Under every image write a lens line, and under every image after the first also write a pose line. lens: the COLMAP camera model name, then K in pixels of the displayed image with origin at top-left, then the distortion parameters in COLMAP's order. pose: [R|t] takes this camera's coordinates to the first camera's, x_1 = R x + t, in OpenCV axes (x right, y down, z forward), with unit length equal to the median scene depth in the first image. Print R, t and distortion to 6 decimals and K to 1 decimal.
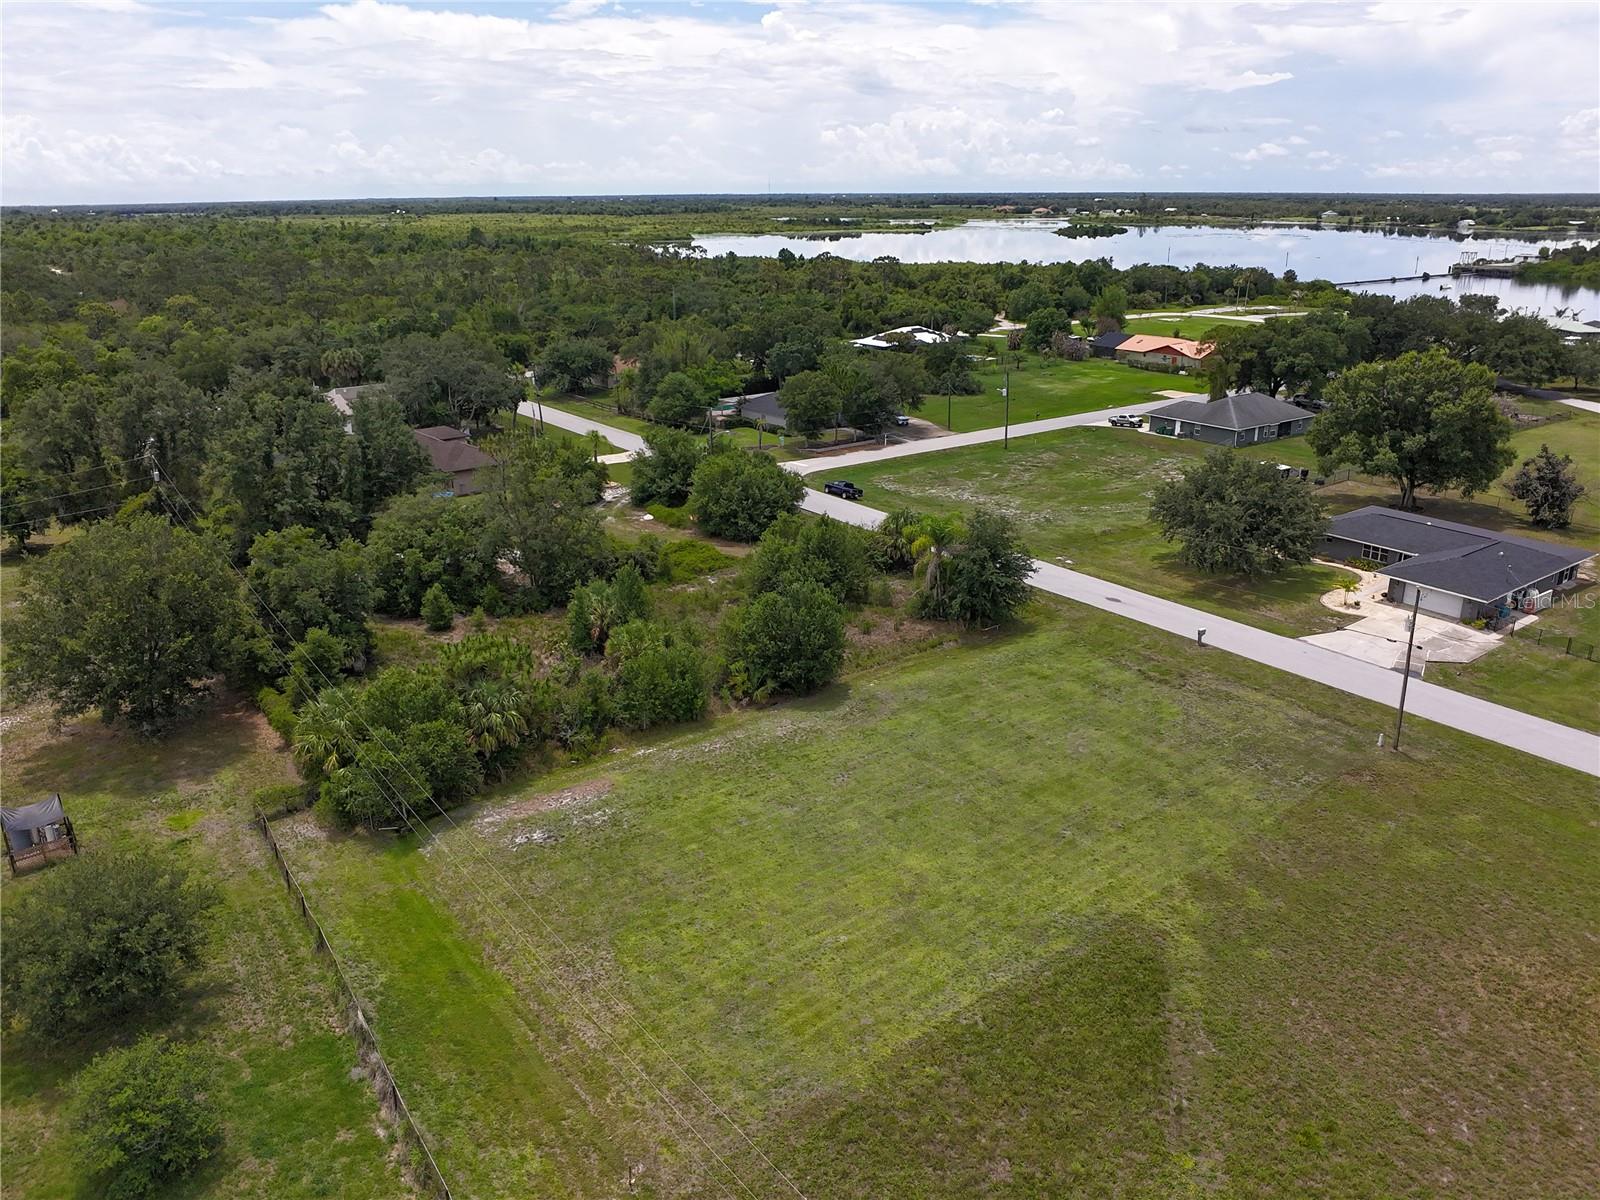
lens RADIAL K [[1180.2, 0, 804.1], [0, 1180.2, 601.0], [0, 0, 1]] dist [-0.032096, -0.001235]
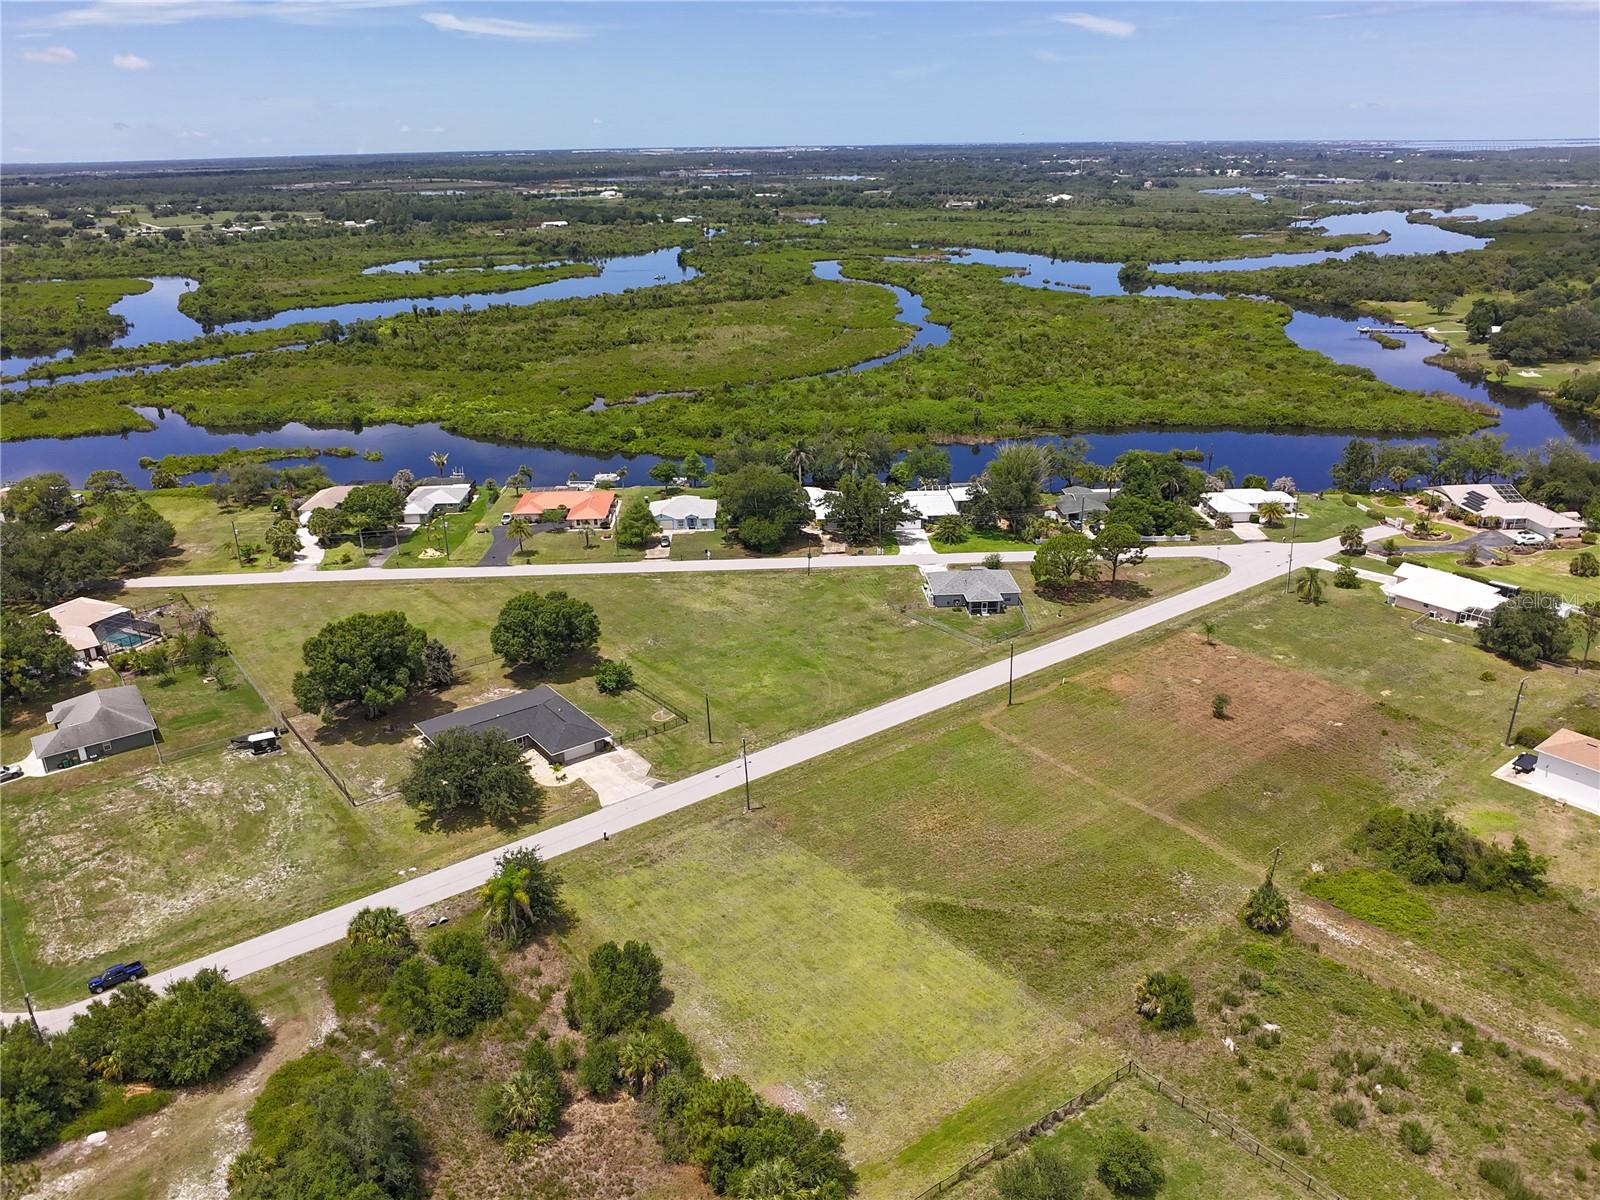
lens RADIAL K [[1180.2, 0, 801.9], [0, 1180.2, 611.3], [0, 0, 1]] dist [-0.032096, -0.001235]
pose [[-0.013186, -0.366074, 0.930492, -1.152108], [0.341170, 0.873083, 0.348323, -0.769026], [-0.939909, 0.322049, 0.113380, 0.487300]]
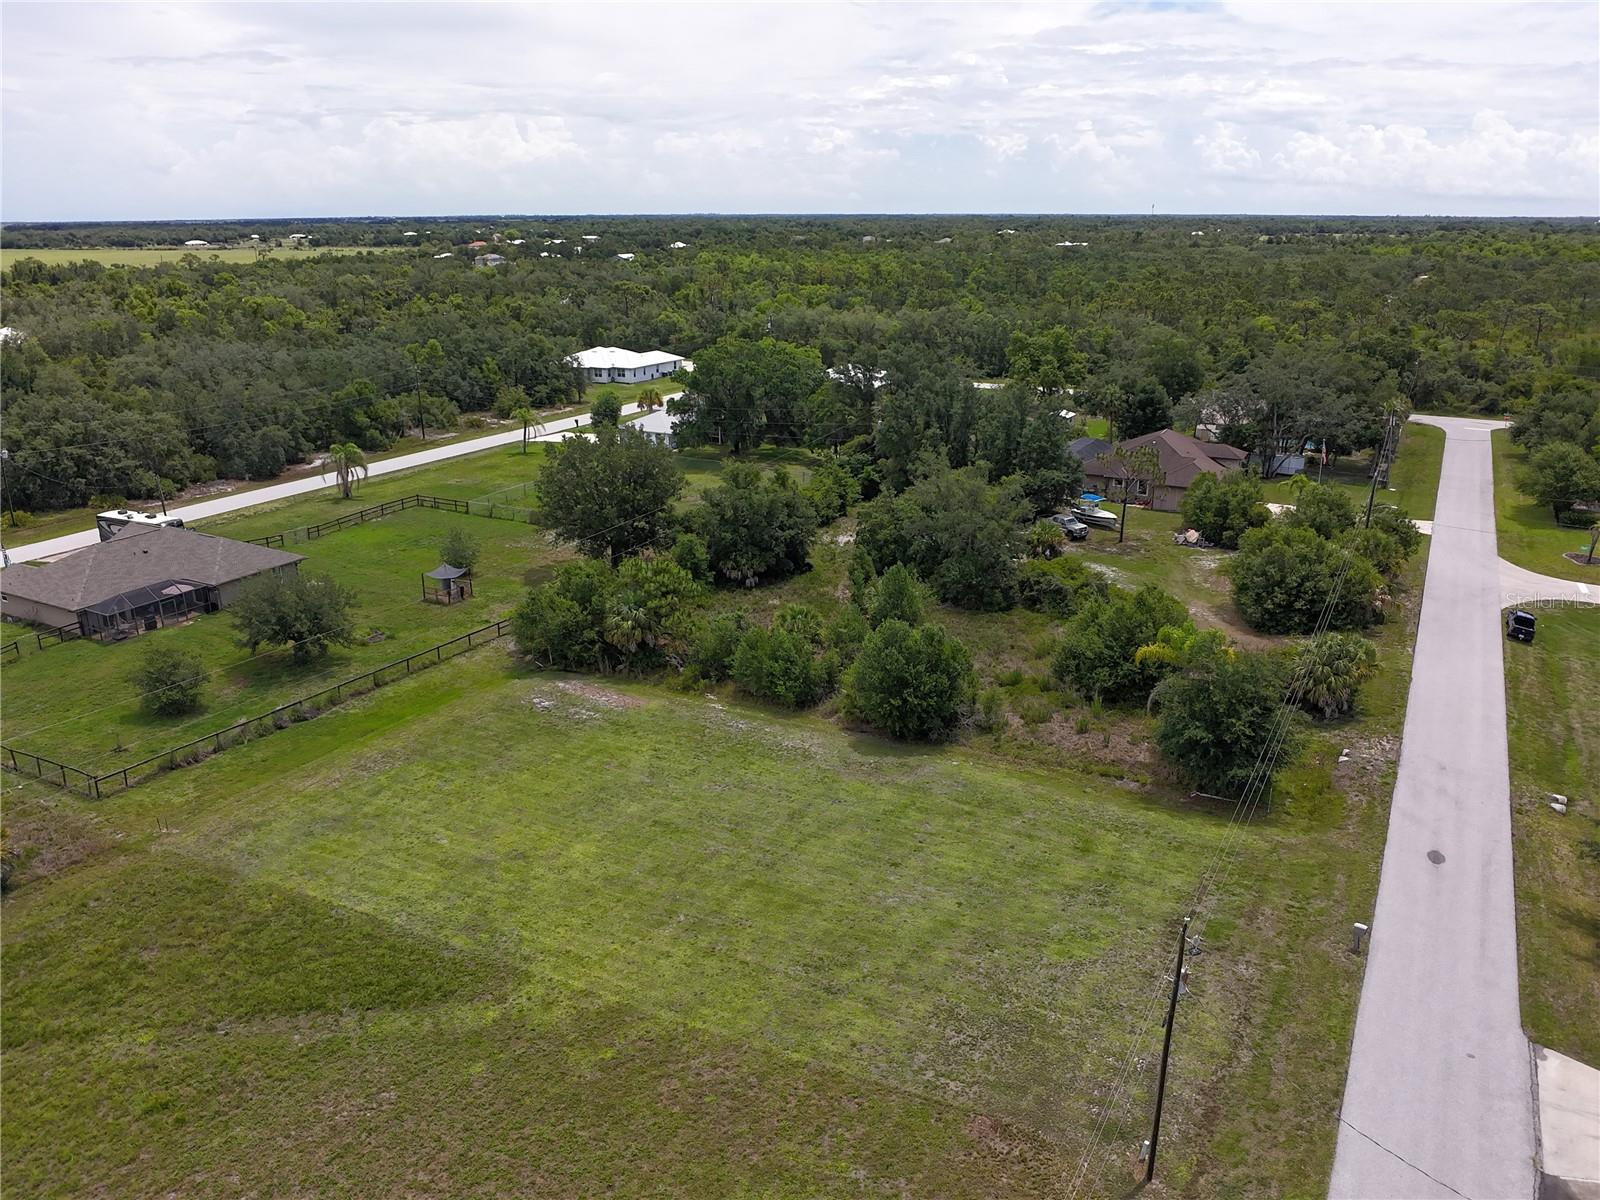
lens RADIAL K [[1180.2, 0, 802.4], [0, 1180.2, 608.0], [0, 0, 1]] dist [-0.032096, -0.001235]
pose [[0.415338, 0.296277, -0.860067, 0.732878], [-0.299042, 0.937395, 0.178504, -0.160169], [0.859109, 0.183057, 0.477935, 0.467018]]
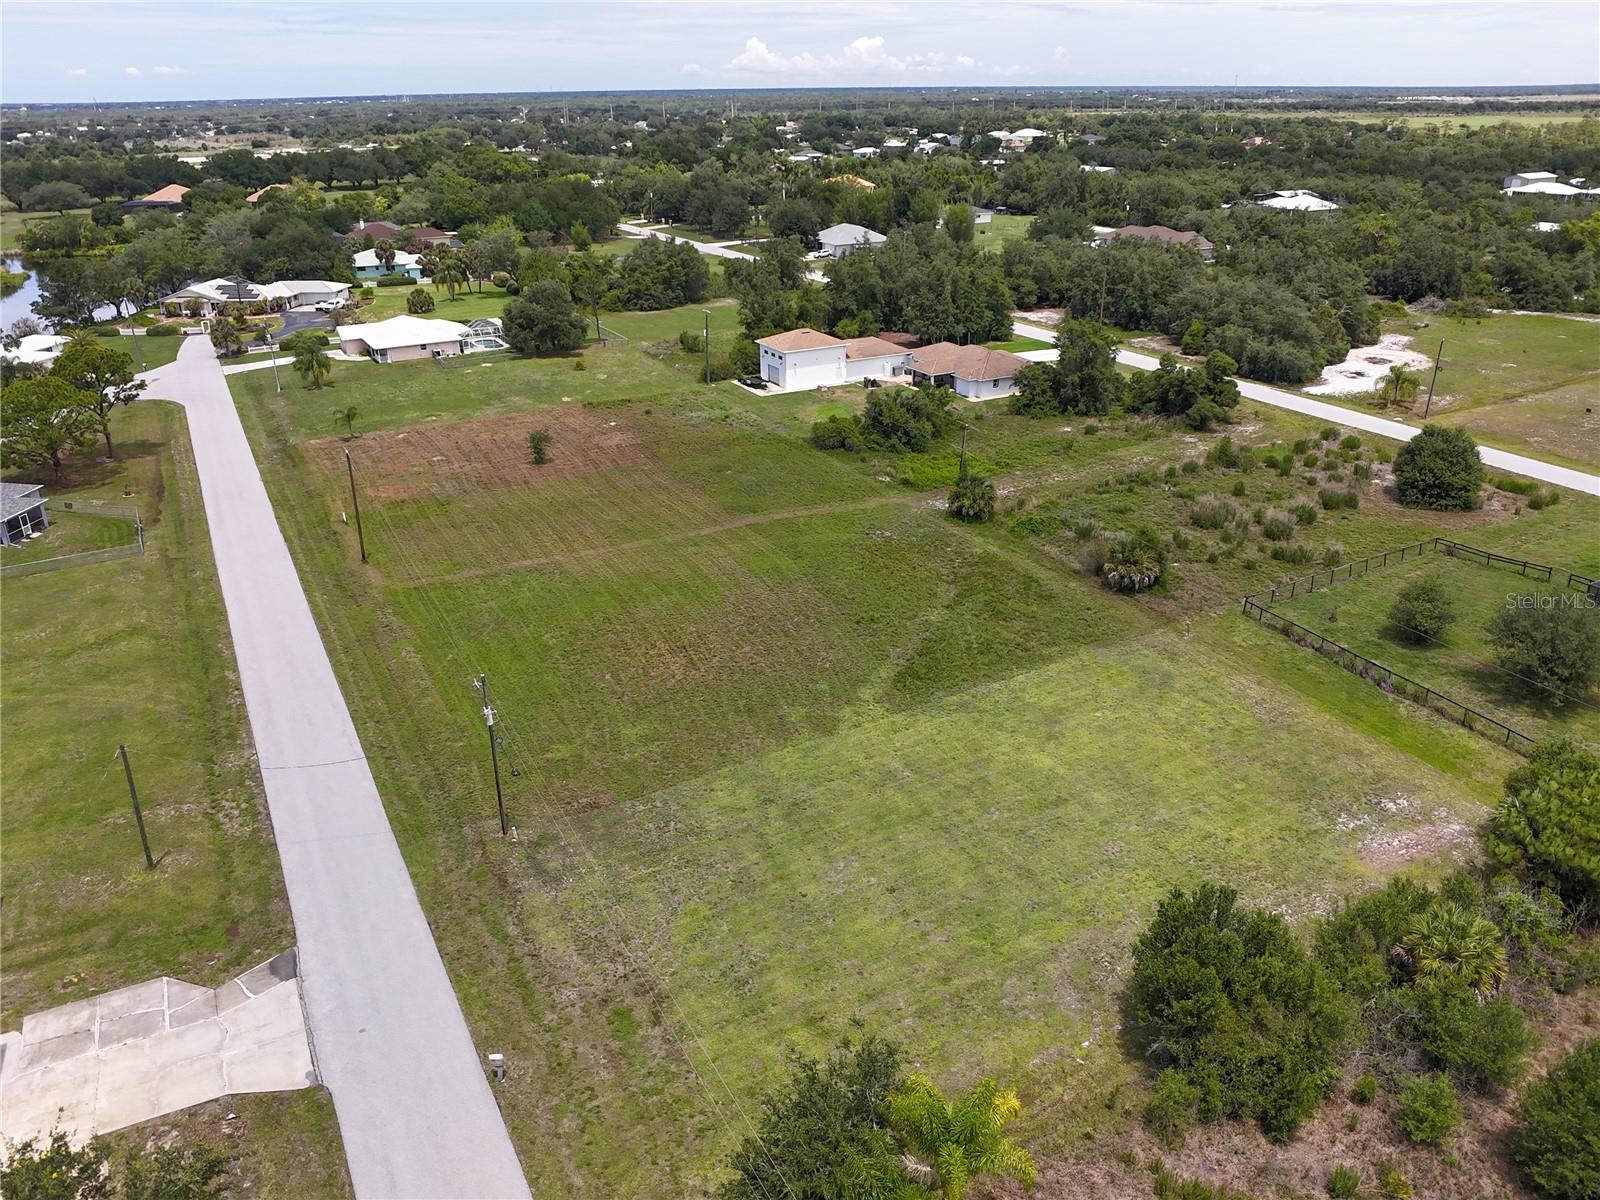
lens RADIAL K [[1180.2, 0, 806.3], [0, 1180.2, 600.9], [0, 0, 1]] dist [-0.032096, -0.001235]
pose [[-0.989658, -0.041516, 0.137307, 0.130170], [0.063122, 0.733508, 0.676744, -0.544703], [-0.128811, 0.678412, -0.723301, 1.323887]]
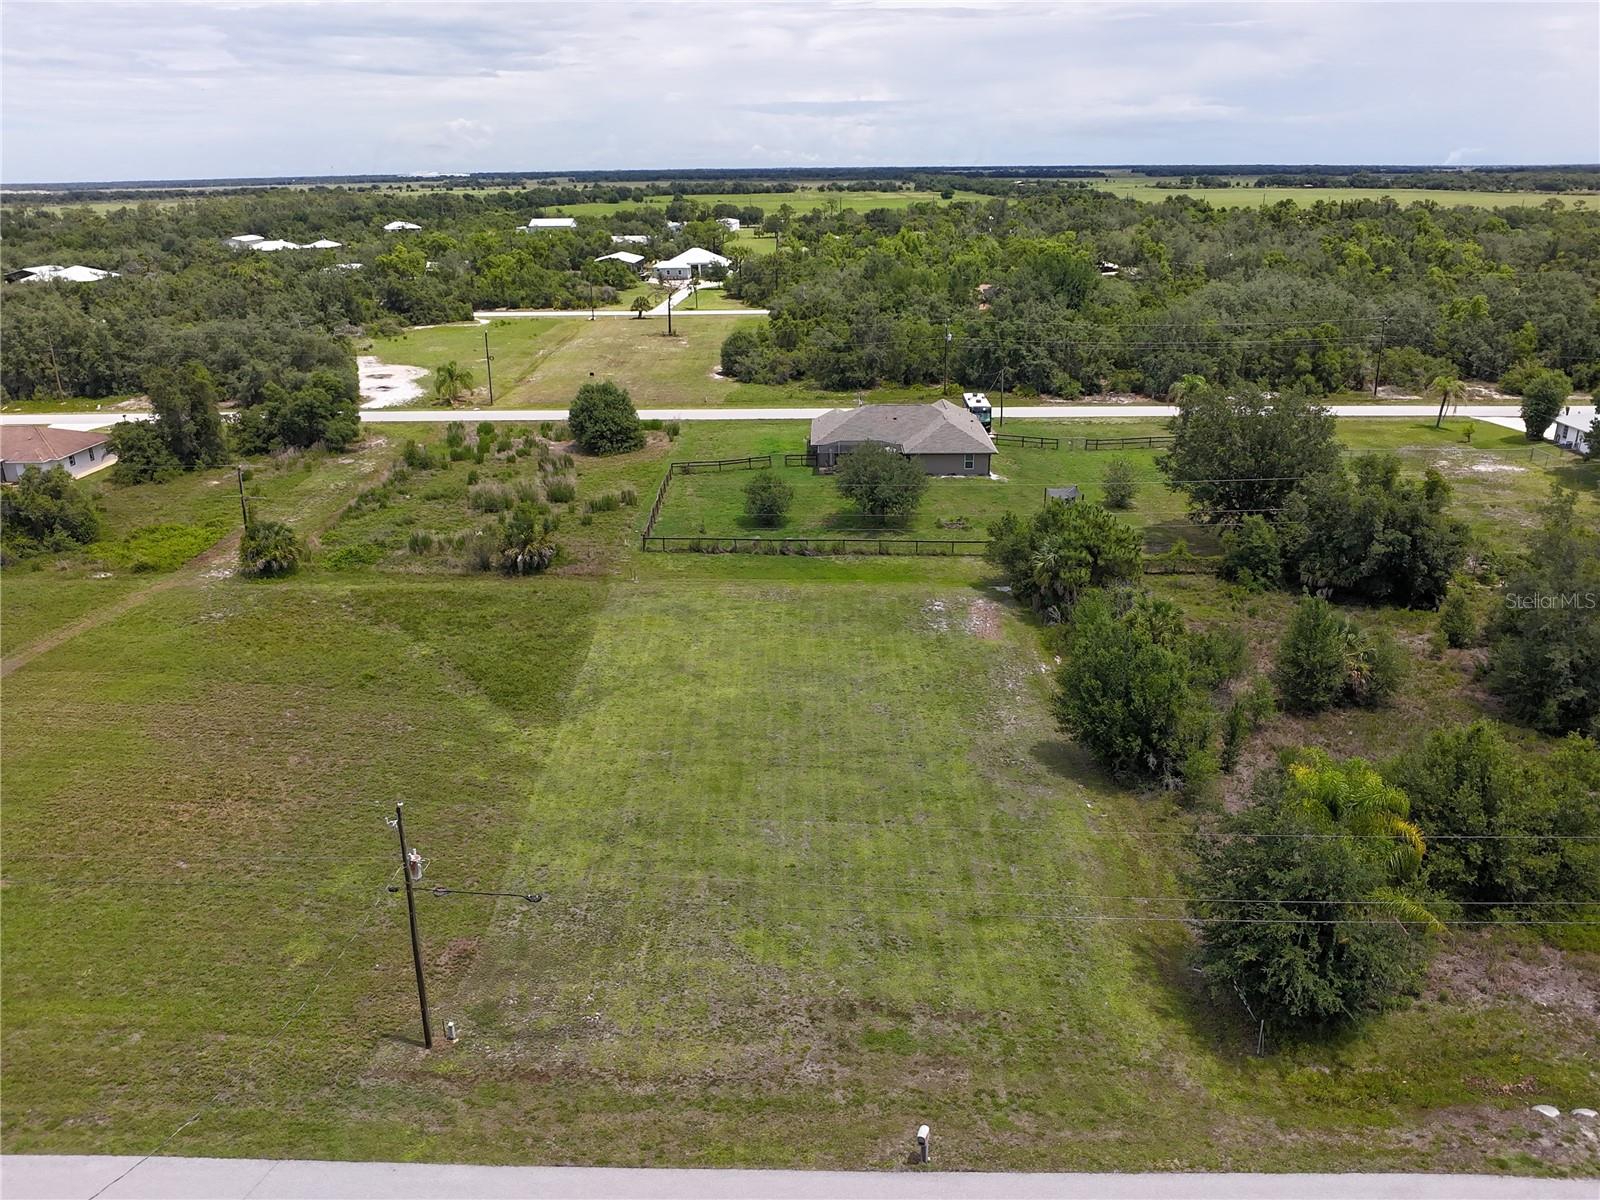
lens RADIAL K [[1180.2, 0, 801.7], [0, 1180.2, 596.7], [0, 0, 1]] dist [-0.032096, -0.001235]
pose [[-0.616518, 0.284184, -0.734265, 0.667338], [-0.244022, 0.817698, 0.521366, -0.372044], [0.748571, 0.500609, -0.434779, 1.126230]]
